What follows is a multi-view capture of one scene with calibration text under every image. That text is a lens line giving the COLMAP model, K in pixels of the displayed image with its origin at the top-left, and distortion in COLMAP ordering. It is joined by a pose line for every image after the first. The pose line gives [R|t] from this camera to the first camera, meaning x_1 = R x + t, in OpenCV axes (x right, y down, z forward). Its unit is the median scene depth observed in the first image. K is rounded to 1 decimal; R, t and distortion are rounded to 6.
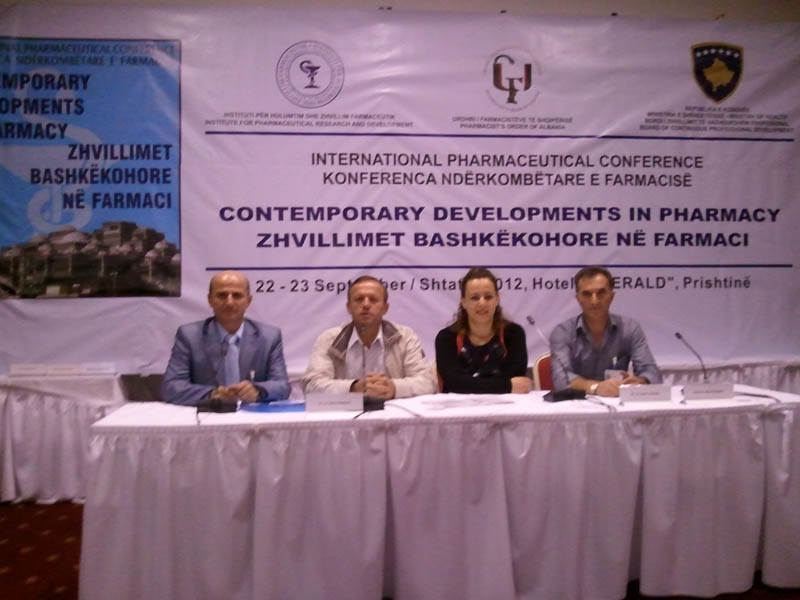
lens RADIAL K [[855.1, 0, 400.3], [0, 855.1, 328.2], [0, 0, 1]] dist [-0.006920, 0.000000]
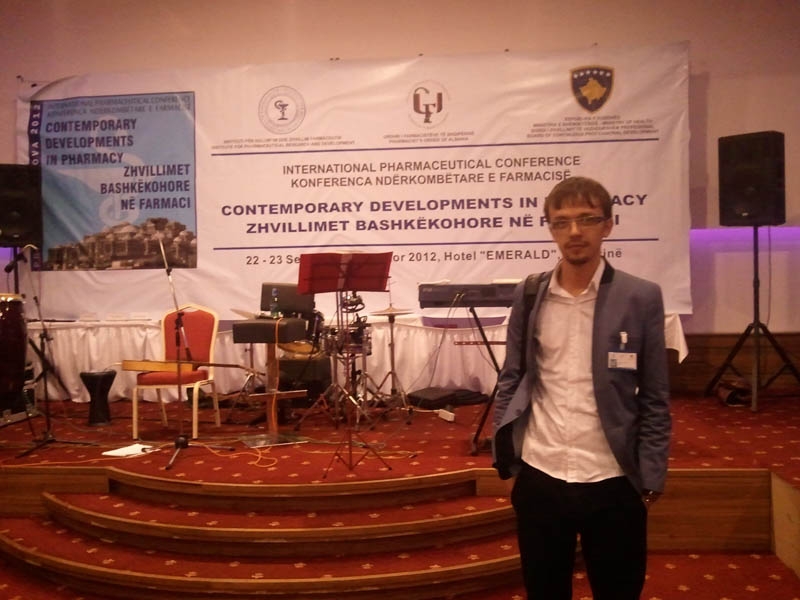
lens RADIAL K [[851.9, 0, 404.5], [0, 851.9, 322.0], [0, 0, 1]] dist [-0.005615, 0.000000]
pose [[0.976498, 0.004000, -0.215491, 0.386592], [0.000479, 0.999785, 0.020728, 0.023208], [0.215528, -0.020345, 0.976286, -0.327216]]
